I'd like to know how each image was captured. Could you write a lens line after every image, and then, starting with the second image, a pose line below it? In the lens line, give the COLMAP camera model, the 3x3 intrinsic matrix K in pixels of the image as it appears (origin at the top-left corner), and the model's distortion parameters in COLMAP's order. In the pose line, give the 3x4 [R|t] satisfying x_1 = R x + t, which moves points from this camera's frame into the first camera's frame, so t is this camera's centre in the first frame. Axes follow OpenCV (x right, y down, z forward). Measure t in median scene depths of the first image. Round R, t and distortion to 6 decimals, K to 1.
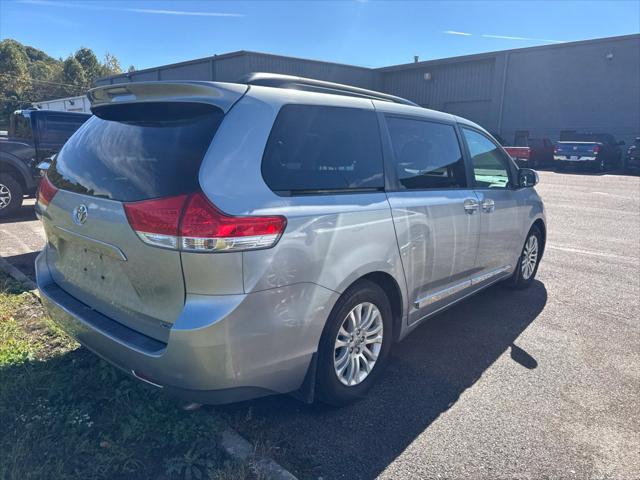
lens RADIAL K [[467.4, 0, 320.0], [0, 467.4, 240.0], [0, 0, 1]] dist [0.008046, -0.011294]
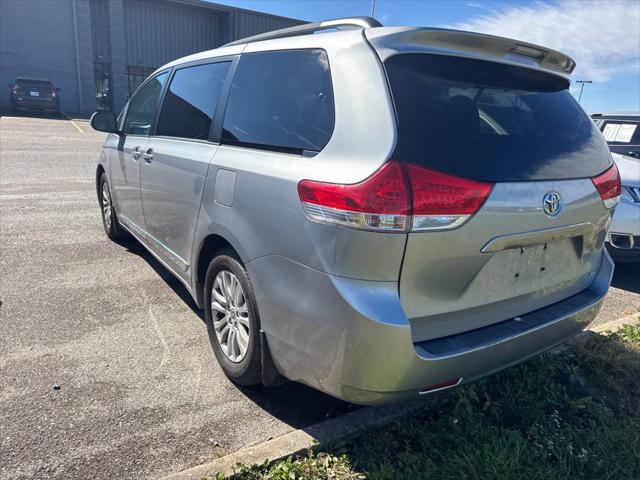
lens RADIAL K [[467.4, 0, 320.0], [0, 467.4, 240.0], [0, 0, 1]] dist [0.008046, -0.011294]
pose [[0.218289, -0.262375, 0.939952, -1.150199], [0.137163, 0.961867, 0.236638, -0.204002], [-0.966197, 0.077271, 0.245953, 0.984034]]
